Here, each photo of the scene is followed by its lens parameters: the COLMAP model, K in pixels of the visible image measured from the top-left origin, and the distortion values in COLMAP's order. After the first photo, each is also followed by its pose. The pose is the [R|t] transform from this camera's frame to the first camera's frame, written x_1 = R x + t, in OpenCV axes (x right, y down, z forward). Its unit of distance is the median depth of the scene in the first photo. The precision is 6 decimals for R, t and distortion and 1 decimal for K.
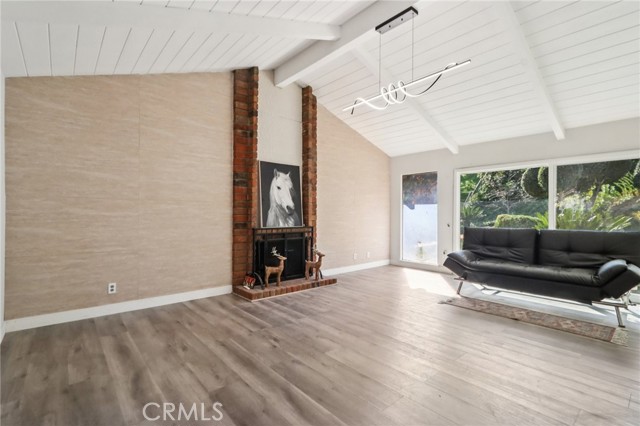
lens RADIAL K [[292.0, 0, 302.4], [0, 292.0, 214.8], [0, 0, 1]] dist [0.005323, -0.003420]
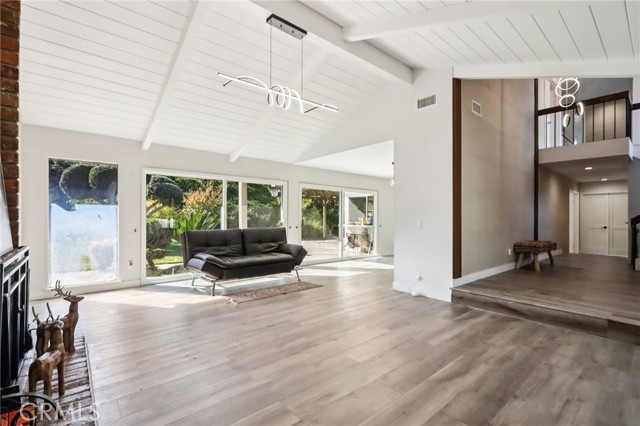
lens RADIAL K [[292.0, 0, 320.3], [0, 292.0, 217.1], [0, 0, 1]] dist [0.005323, -0.003420]
pose [[-0.010968, -0.002890, 0.999936, -0.663094], [0.003425, 0.999990, 0.002927, -0.008900], [-0.999934, 0.003457, -0.010958, 0.846764]]
